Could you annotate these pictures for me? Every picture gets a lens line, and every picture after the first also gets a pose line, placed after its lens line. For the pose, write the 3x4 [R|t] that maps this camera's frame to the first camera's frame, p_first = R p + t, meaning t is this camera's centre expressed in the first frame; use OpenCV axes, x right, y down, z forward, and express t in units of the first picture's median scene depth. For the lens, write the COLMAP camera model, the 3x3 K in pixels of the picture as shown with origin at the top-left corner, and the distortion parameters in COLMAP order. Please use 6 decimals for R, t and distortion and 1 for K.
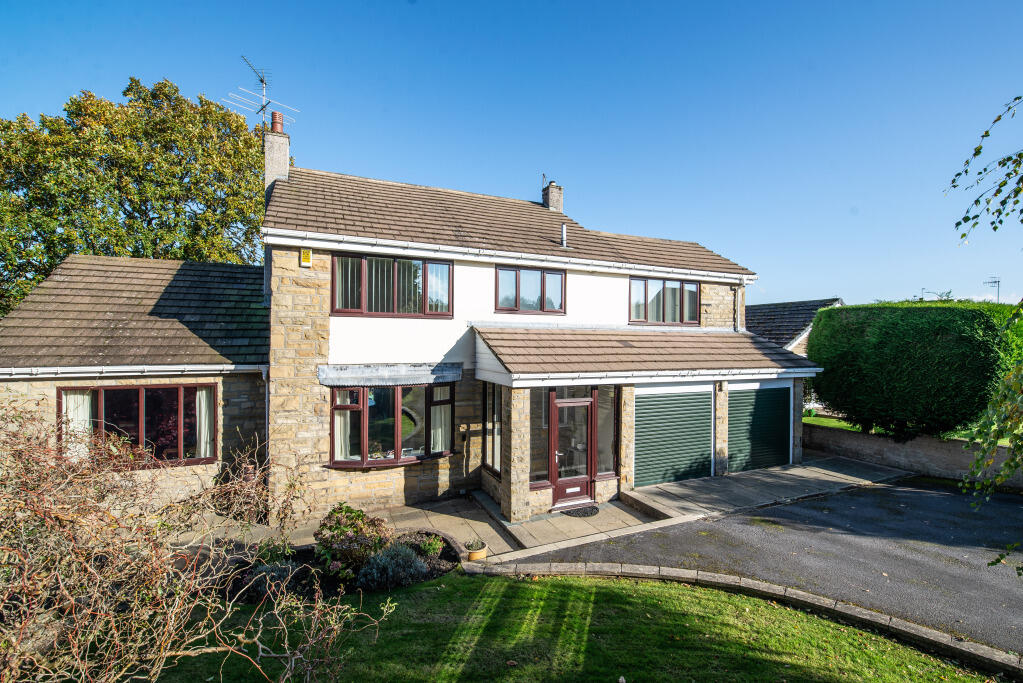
lens RADIAL K [[459.8, 0, 512.3], [0, 459.8, 340.1], [0, 0, 1]] dist [-0.001059, -0.008746]
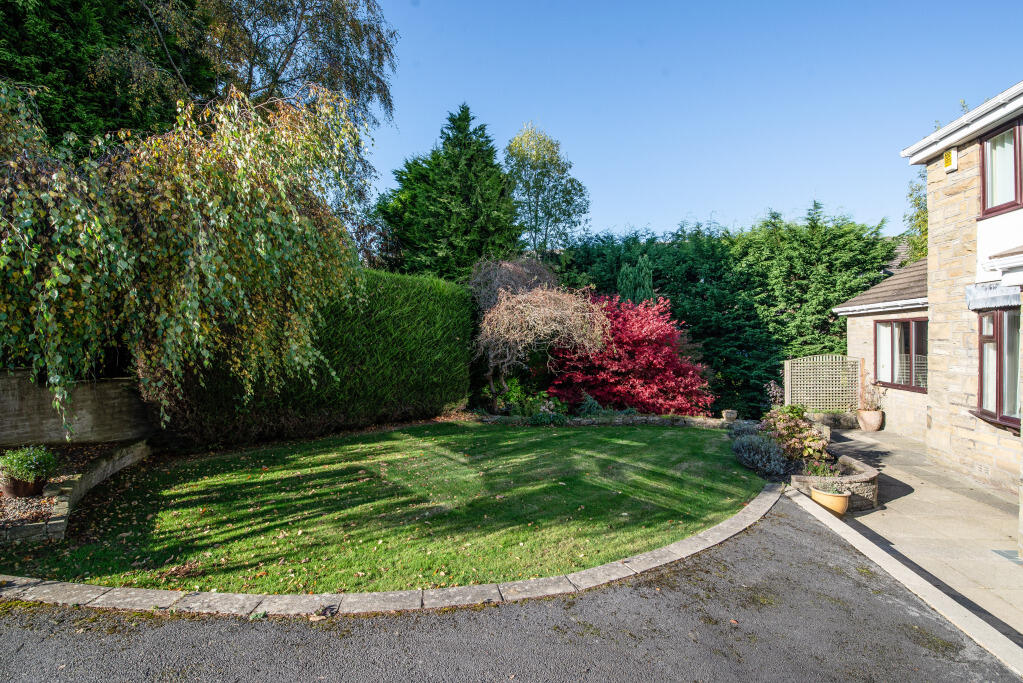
lens RADIAL K [[447.5, 0, 514.1], [0, 447.5, 334.3], [0, 0, 1]] dist [-0.020402, 0.000237]
pose [[-0.552424, -0.012251, -0.833473, 0.630318], [-0.004592, 0.999922, -0.011654, 0.146798], [0.833551, -0.002611, -0.552437, 0.728479]]
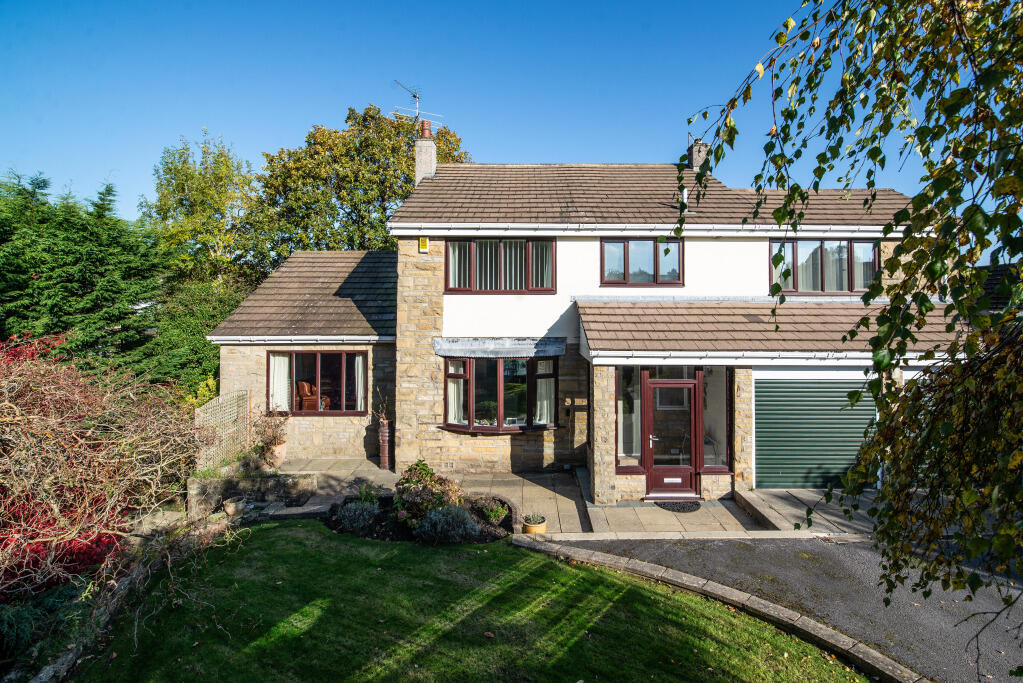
lens RADIAL K [[464.7, 0, 512.7], [0, 464.7, 297.7], [0, 0, 1]] dist [0.000792, -0.009344]
pose [[0.910630, -0.016880, -0.412877, 0.224721], [0.006008, 0.999600, -0.027618, -0.011112], [0.413178, 0.022669, 0.910368, 0.024925]]
